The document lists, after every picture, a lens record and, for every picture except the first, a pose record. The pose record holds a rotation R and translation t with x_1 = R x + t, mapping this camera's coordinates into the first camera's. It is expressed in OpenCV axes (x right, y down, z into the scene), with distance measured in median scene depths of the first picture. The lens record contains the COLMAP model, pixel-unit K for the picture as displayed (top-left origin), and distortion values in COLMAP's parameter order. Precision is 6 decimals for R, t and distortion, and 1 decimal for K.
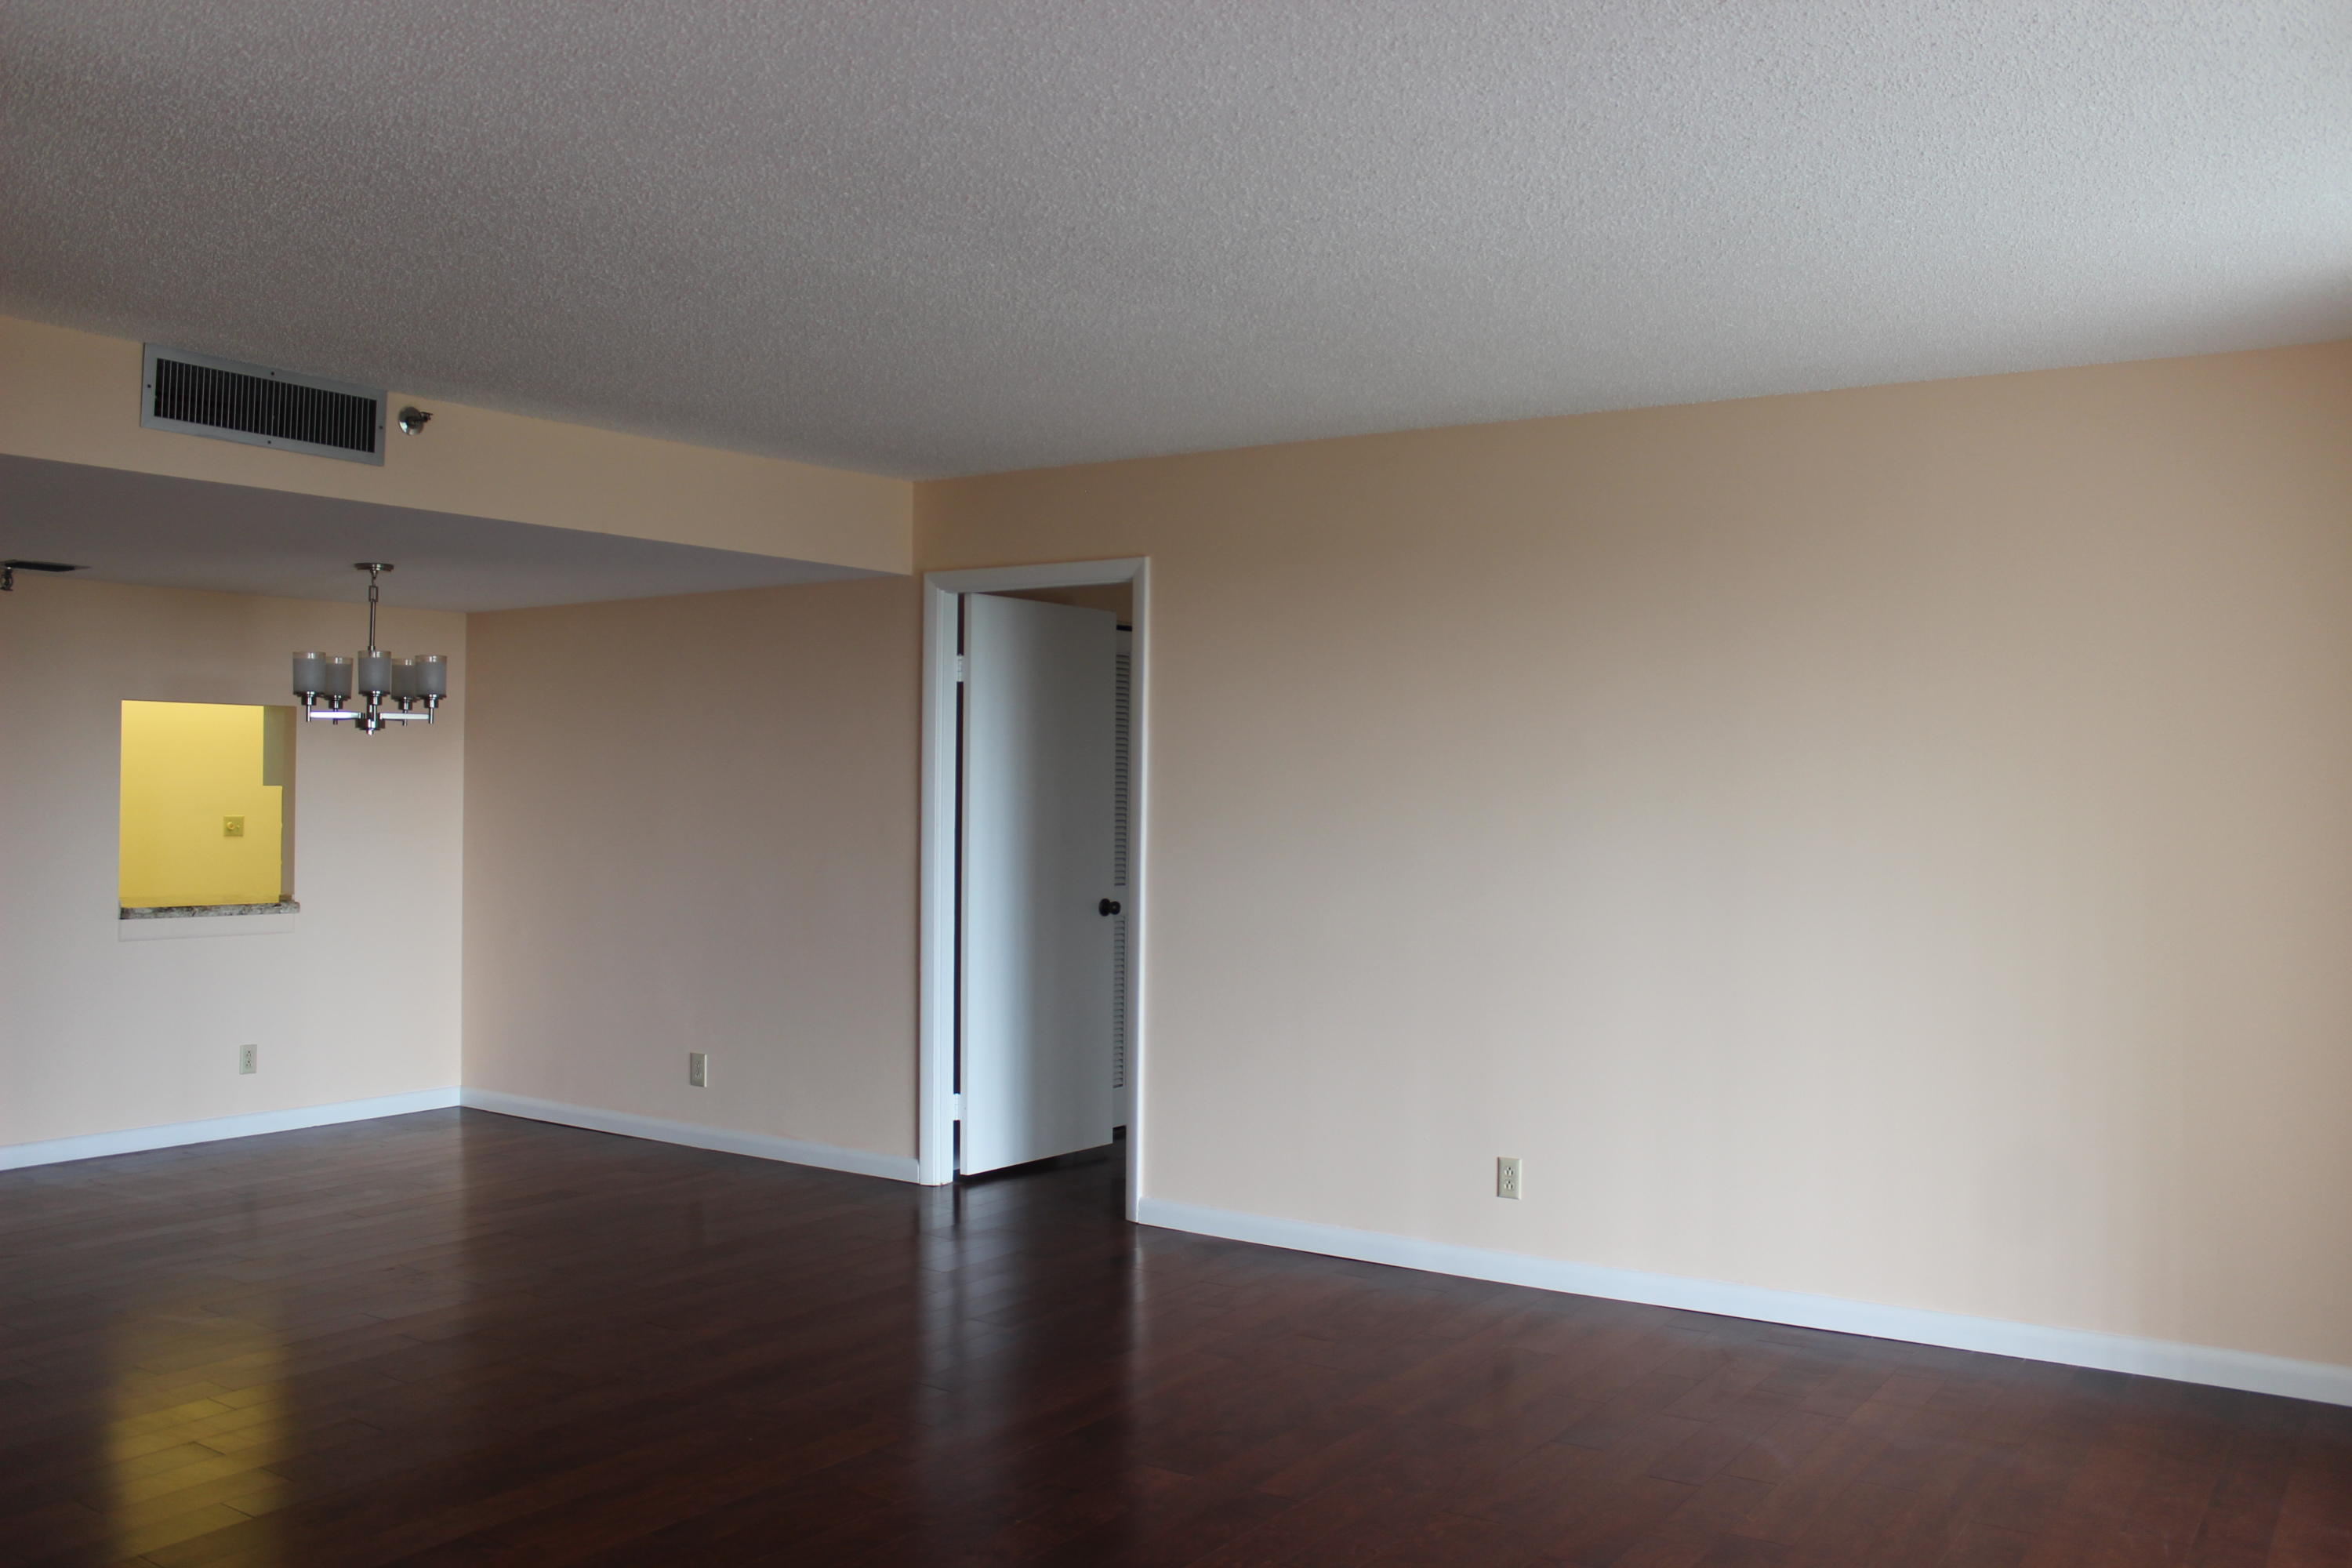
lens RADIAL K [[1978.7, 0, 1215.5], [0, 1978.7, 860.3], [0, 0, 1]] dist [-0.146304, 0.106199]
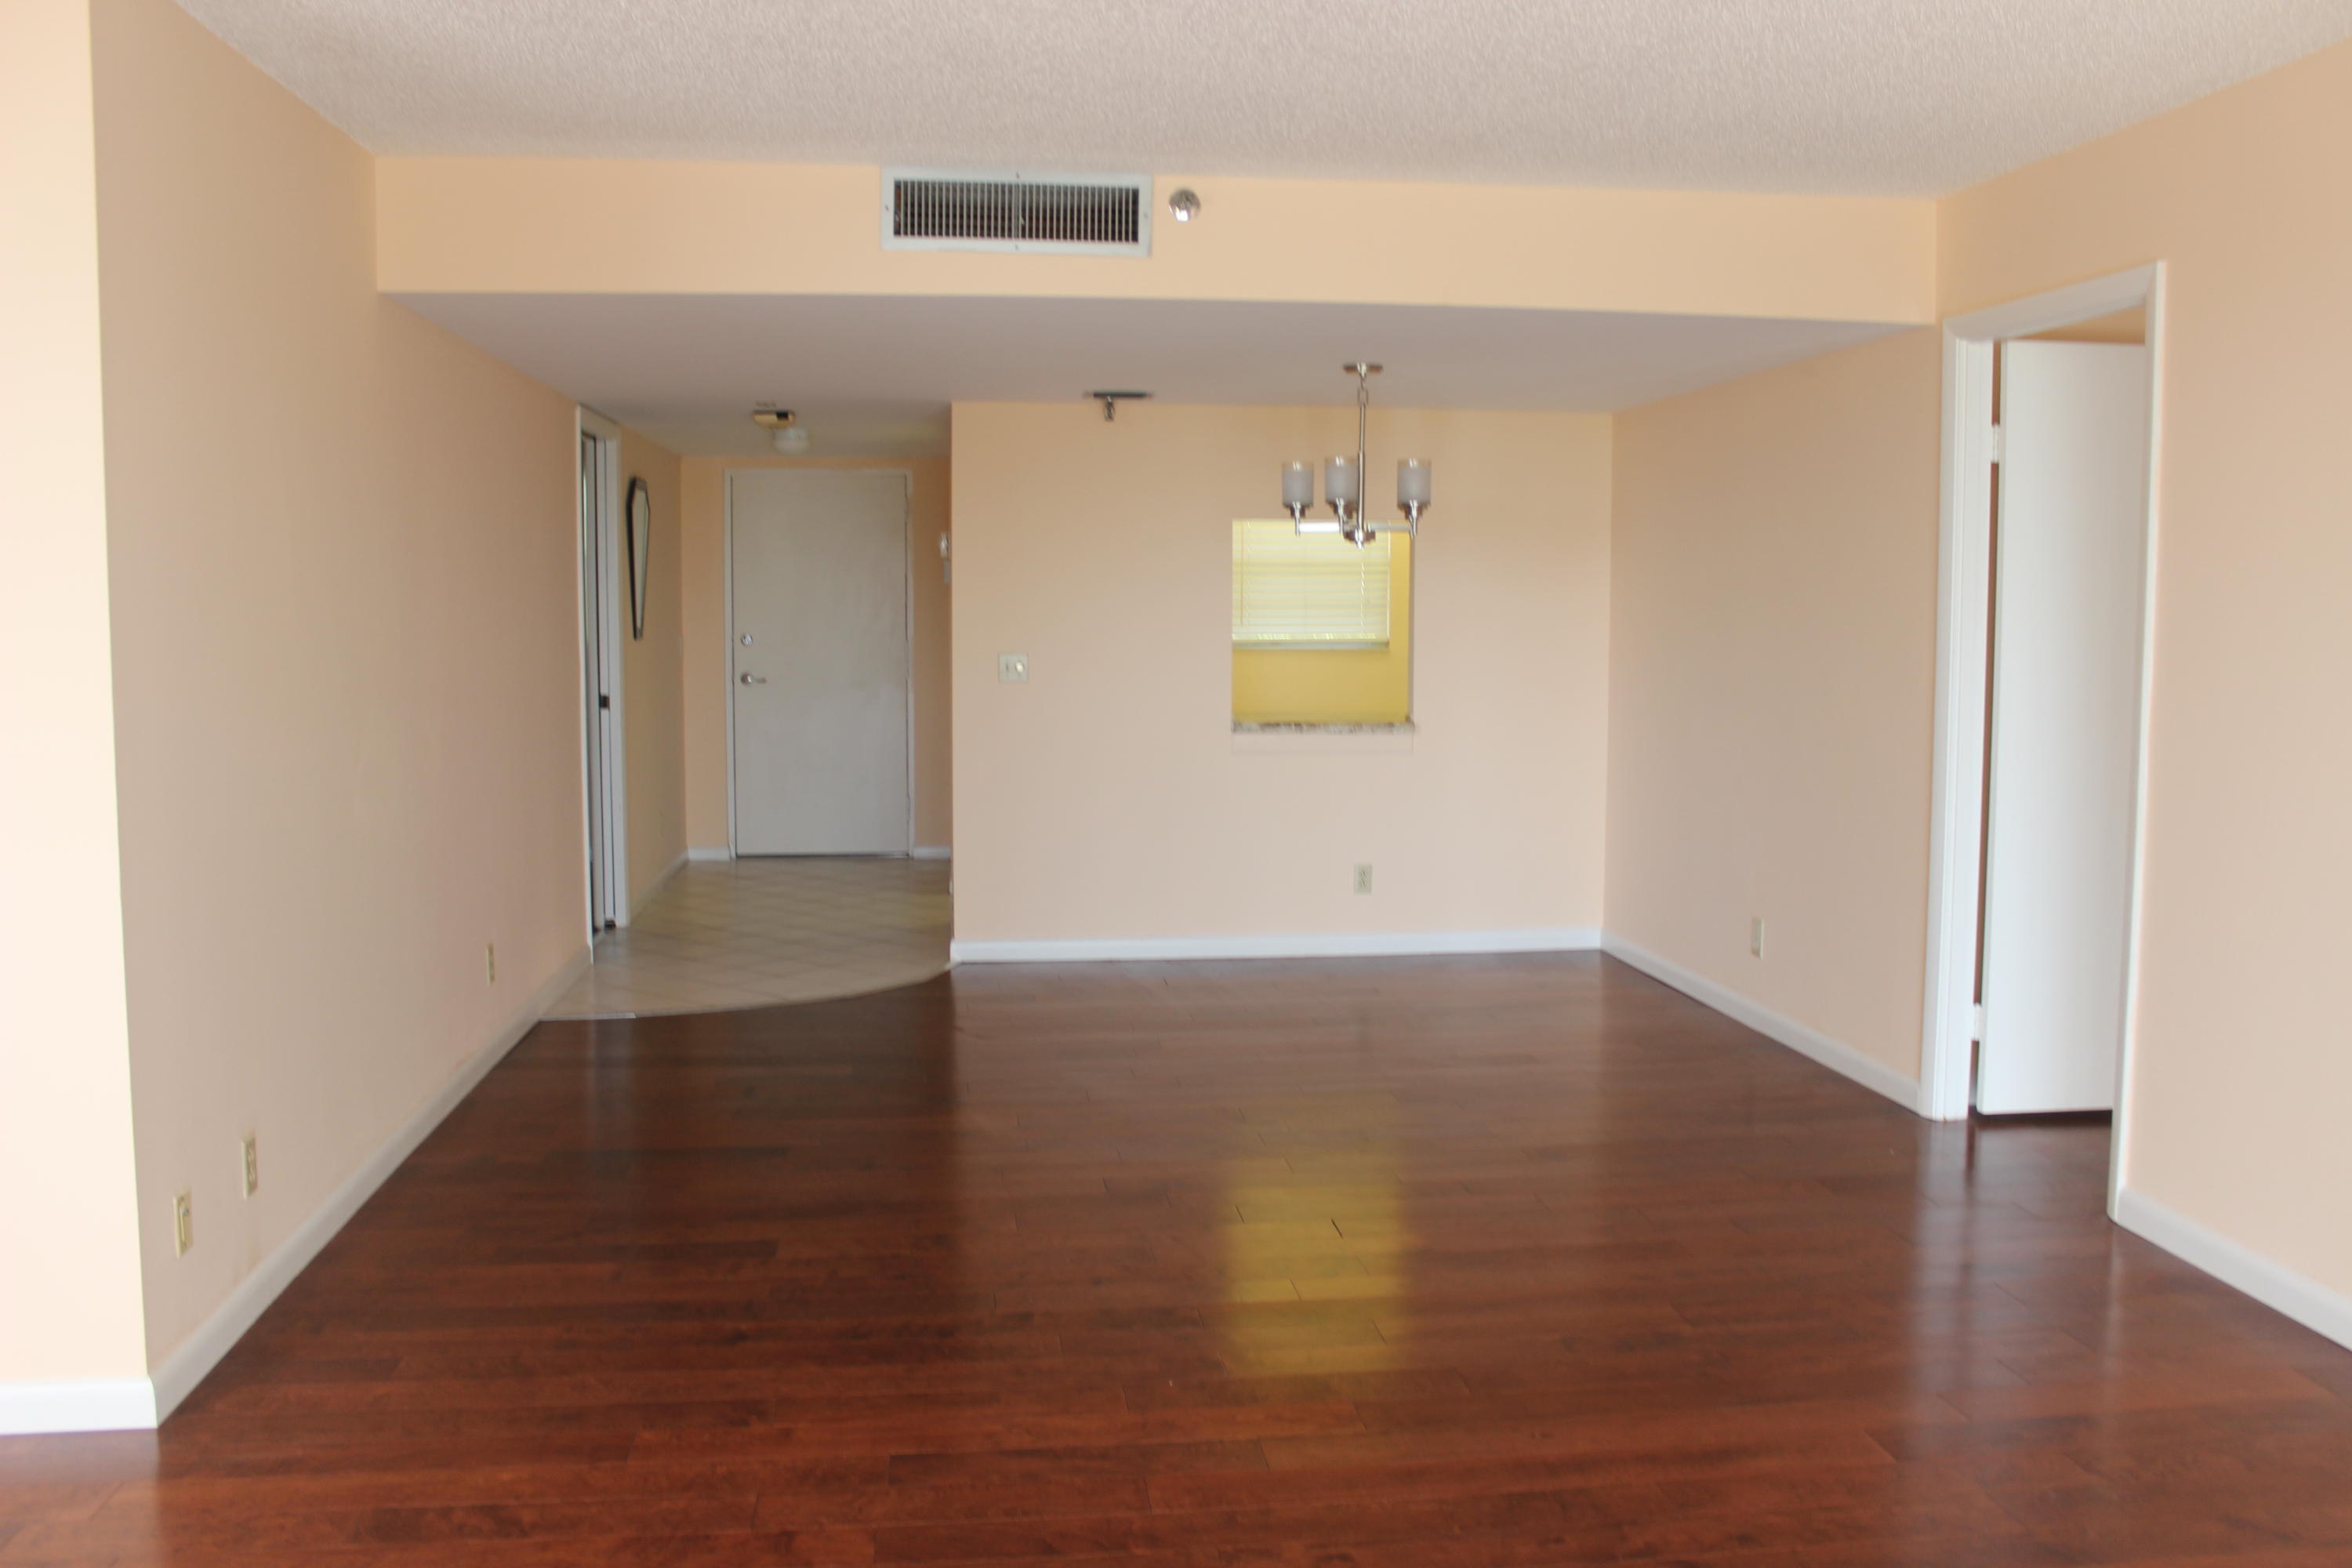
lens RADIAL K [[1978.7, 0, 1206.4], [0, 1978.7, 780.3], [0, 0, 1]] dist [-0.146304, 0.106199]
pose [[0.660498, 0.058449, -0.748549, 0.241636], [-0.021118, 0.998017, 0.059294, -0.006893], [0.750531, -0.023356, 0.660423, 0.302095]]
